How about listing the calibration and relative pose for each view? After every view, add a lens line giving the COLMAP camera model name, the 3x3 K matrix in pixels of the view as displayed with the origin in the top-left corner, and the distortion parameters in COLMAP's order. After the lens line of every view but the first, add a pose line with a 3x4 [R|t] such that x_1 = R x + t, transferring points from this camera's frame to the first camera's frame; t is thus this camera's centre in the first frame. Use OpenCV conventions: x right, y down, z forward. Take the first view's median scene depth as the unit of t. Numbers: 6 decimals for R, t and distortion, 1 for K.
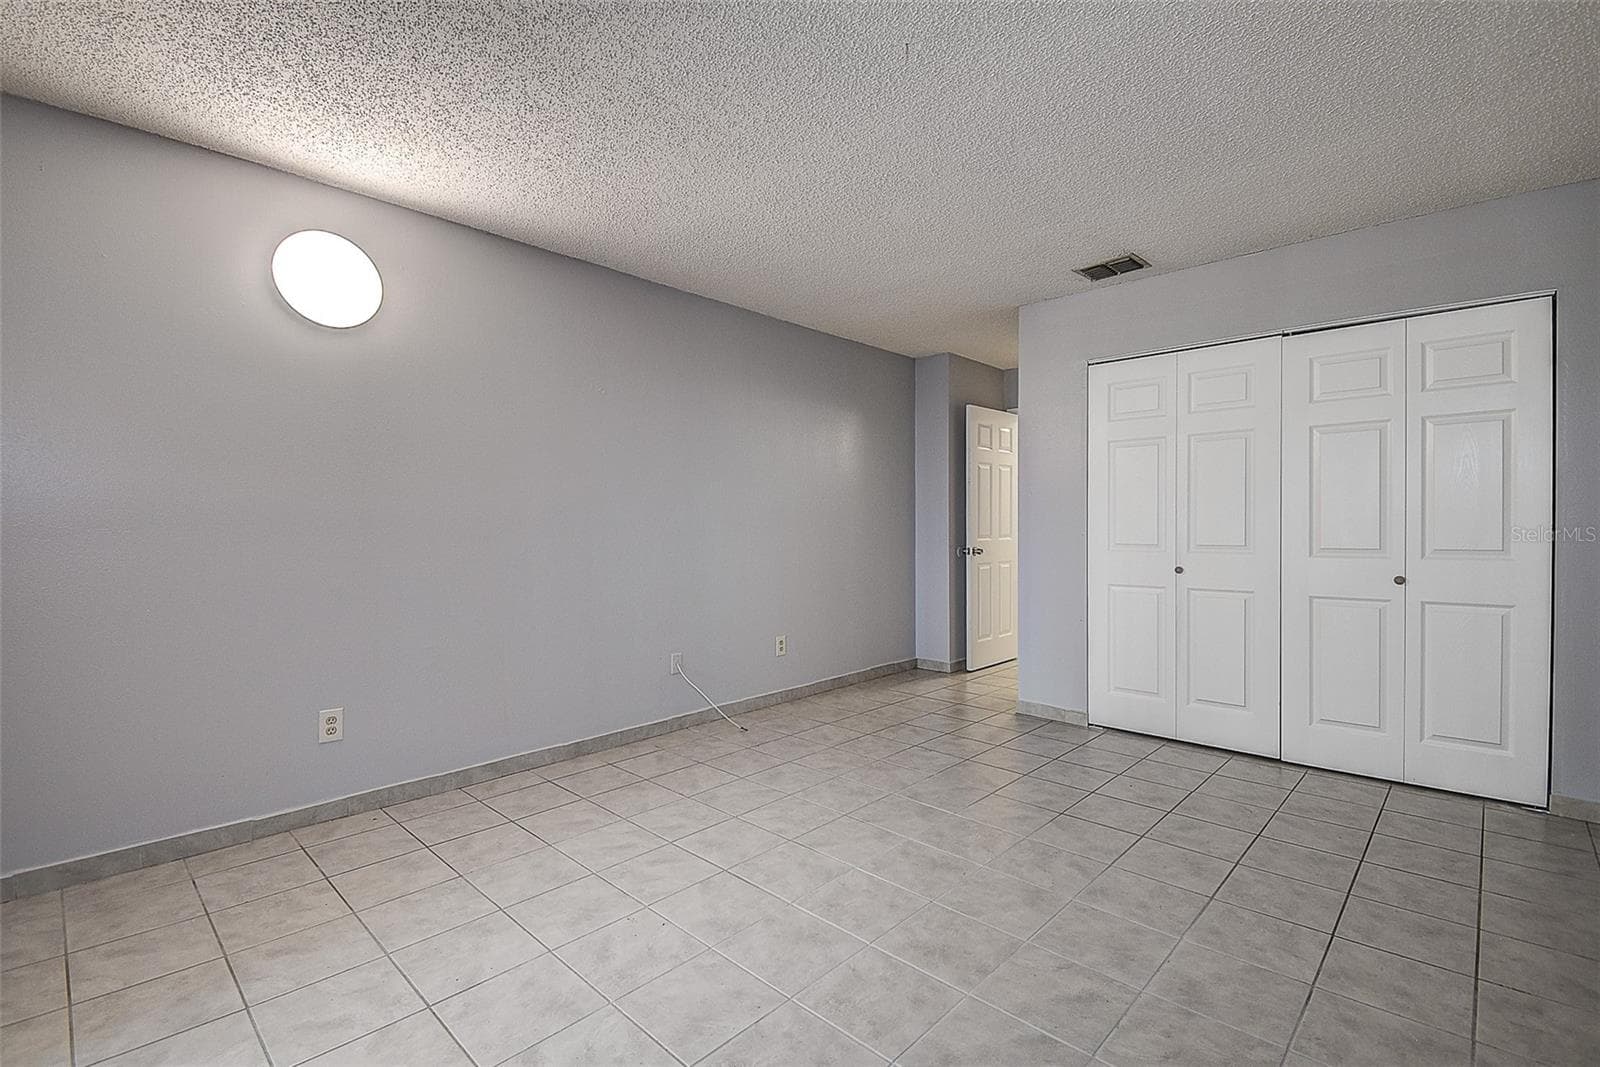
lens RADIAL K [[715.1, 0, 800.6], [0, 715.1, 530.5], [0, 0, 1]] dist [0.000255, -0.001469]
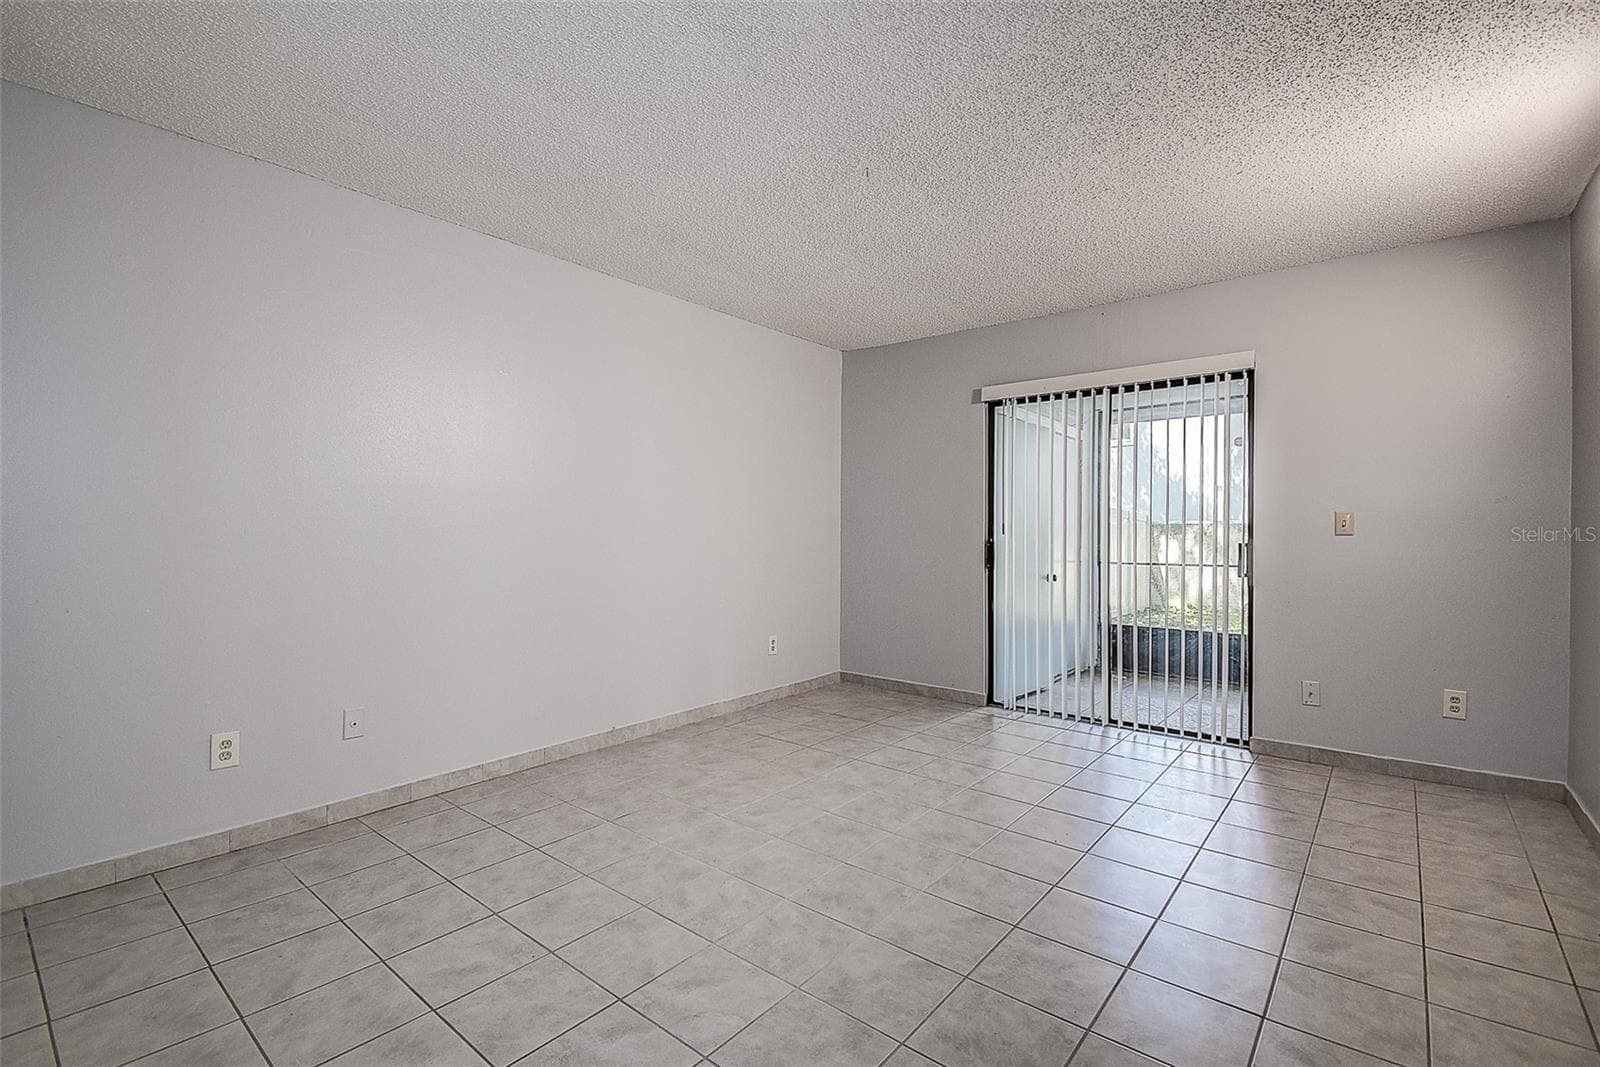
lens RADIAL K [[715.1, 0, 800.2], [0, 715.1, 532.2], [0, 0, 1]] dist [0.000255, -0.001469]
pose [[-0.997549, 0.000045, -0.069971, 0.323258], [-0.000661, 0.999949, 0.010058, -0.012238], [0.069968, 0.010079, -0.997498, 2.049667]]
